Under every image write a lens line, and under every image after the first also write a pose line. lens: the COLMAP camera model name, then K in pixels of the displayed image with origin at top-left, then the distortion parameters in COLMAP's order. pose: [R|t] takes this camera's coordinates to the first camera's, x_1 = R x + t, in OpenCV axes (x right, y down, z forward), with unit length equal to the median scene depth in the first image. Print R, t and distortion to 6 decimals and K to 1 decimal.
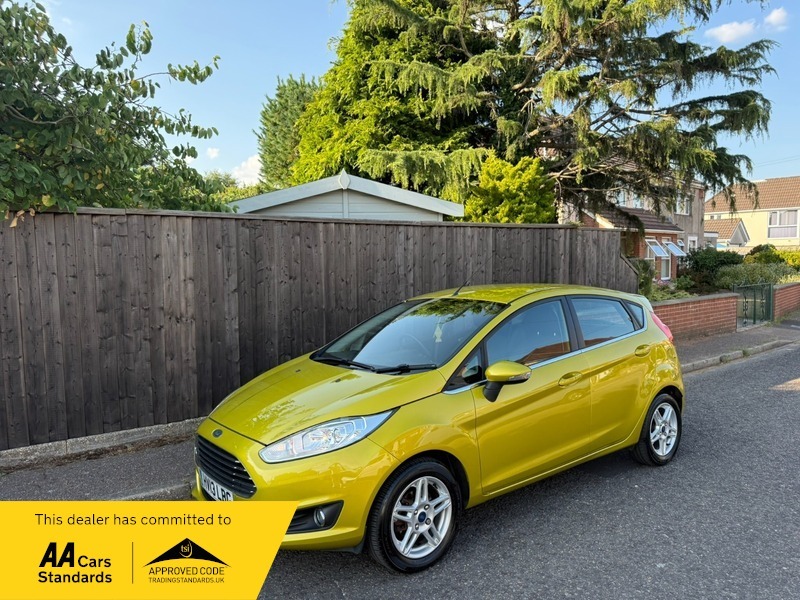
lens RADIAL K [[567.4, 0, 407.9], [0, 567.4, 305.8], [0, 0, 1]] dist [0.035778, -0.034723]
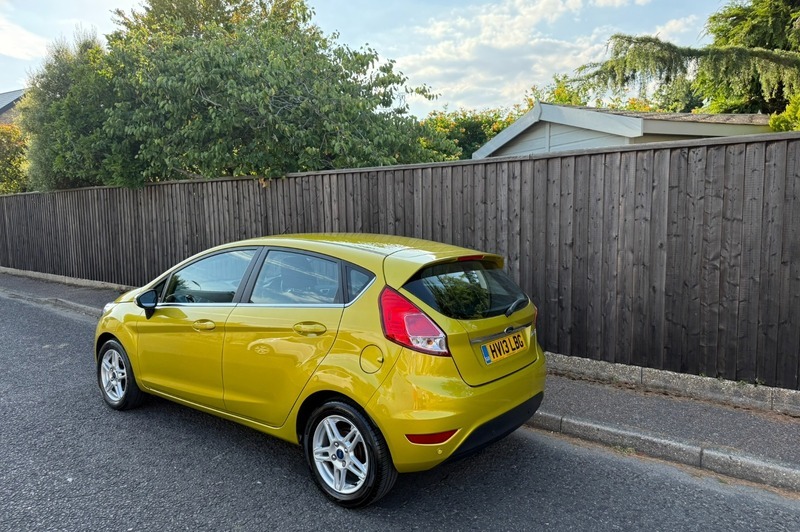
lens RADIAL K [[576.4, 0, 399.8], [0, 576.4, 263.2], [0, 0, 1]] dist [0.025419, -0.032560]
pose [[0.232670, 0.103558, -0.967027, 0.802395], [-0.062011, 0.993871, 0.091512, -0.060249], [0.970577, 0.038674, 0.237665, 0.641830]]
